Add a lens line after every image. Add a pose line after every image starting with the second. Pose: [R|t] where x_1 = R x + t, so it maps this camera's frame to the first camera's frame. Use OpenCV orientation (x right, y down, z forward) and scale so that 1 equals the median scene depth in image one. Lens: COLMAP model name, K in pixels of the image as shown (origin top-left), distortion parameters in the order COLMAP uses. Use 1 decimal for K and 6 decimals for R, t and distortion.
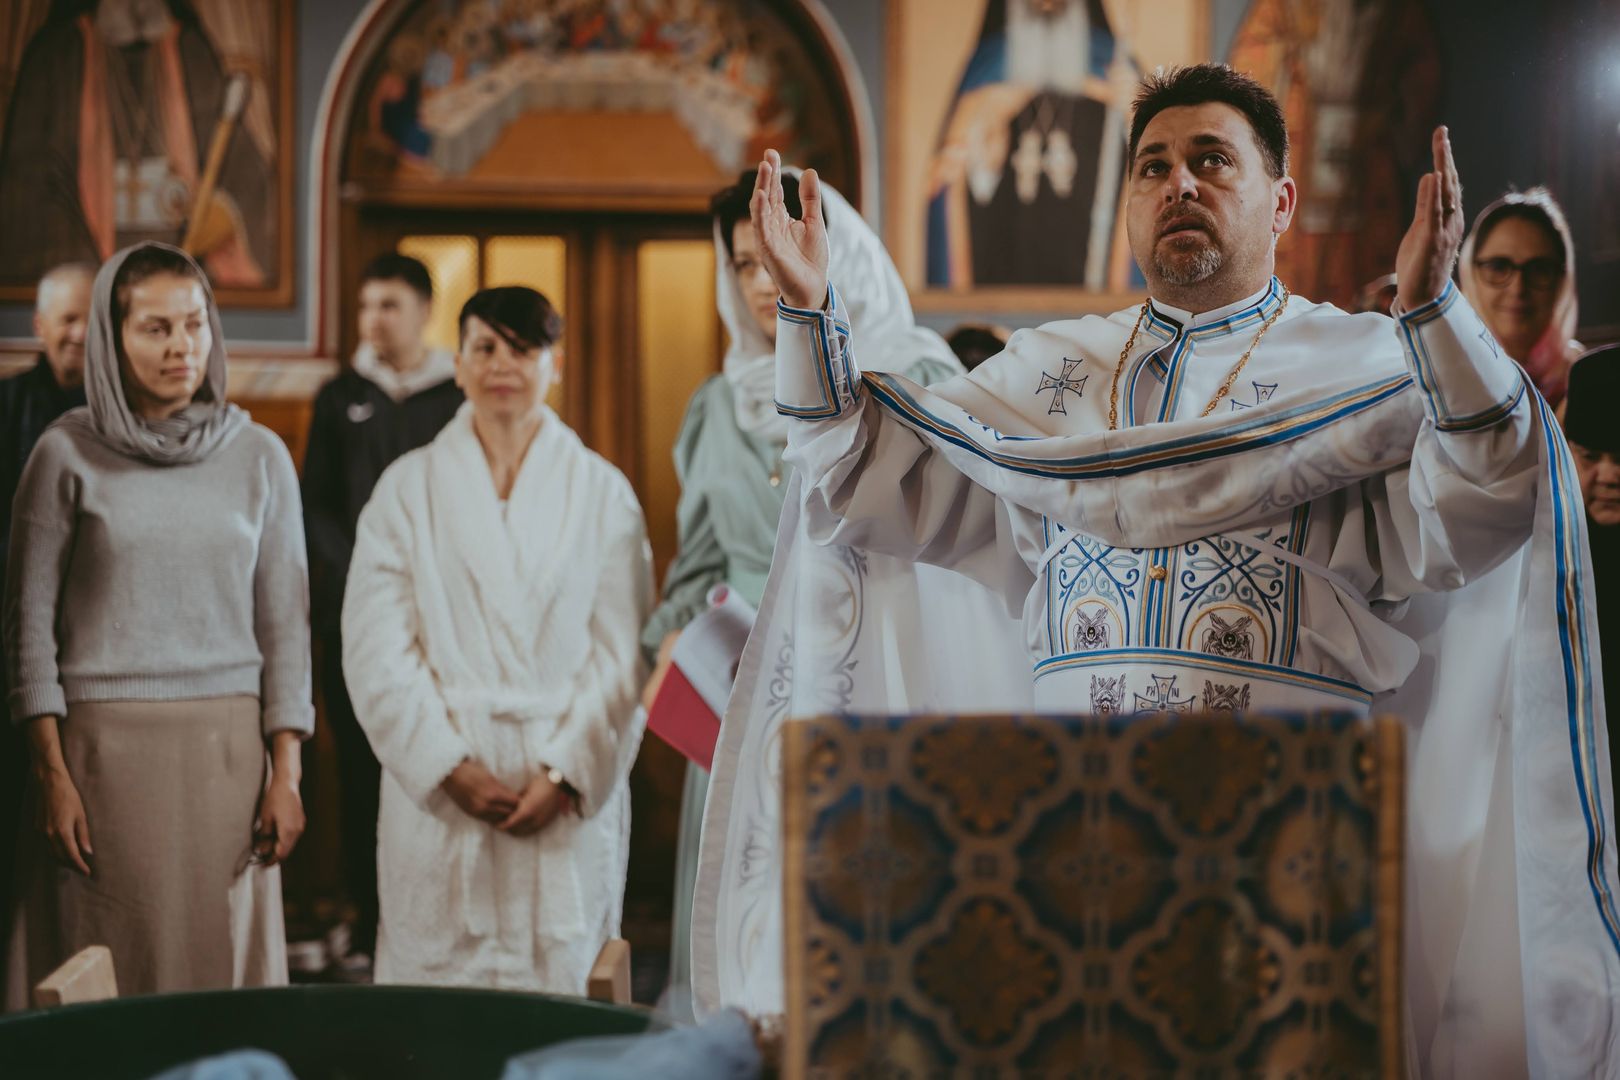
lens RADIAL K [[3449.5, 0, 810.0], [0, 3449.5, 540.0], [0, 0, 1]] dist [0.105539, 0.122737]
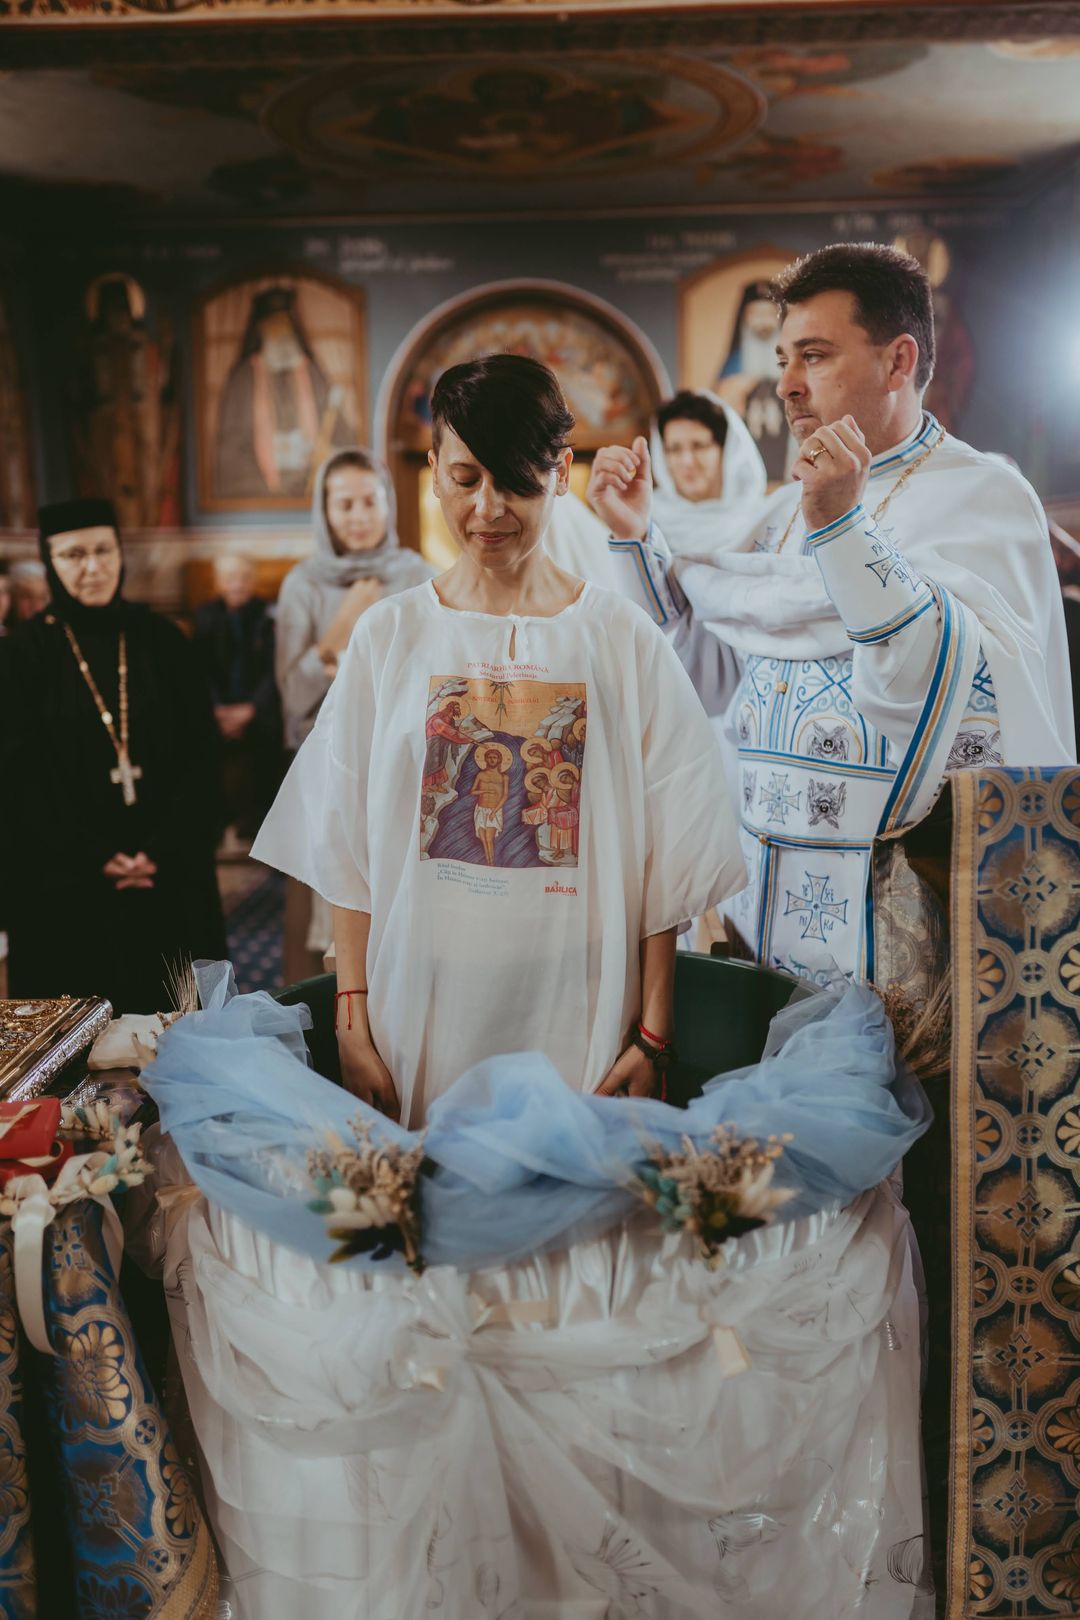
lens RADIAL K [[1539.6, 0, 540.0], [0, 1539.6, 810.0], [0, 0, 1]] dist [-0.066587, 0.071646]
pose [[0.999456, -0.027032, -0.018890, -0.044889], [0.029134, 0.992136, 0.121726, -0.001651], [0.015451, -0.122210, 0.992384, 0.141825]]
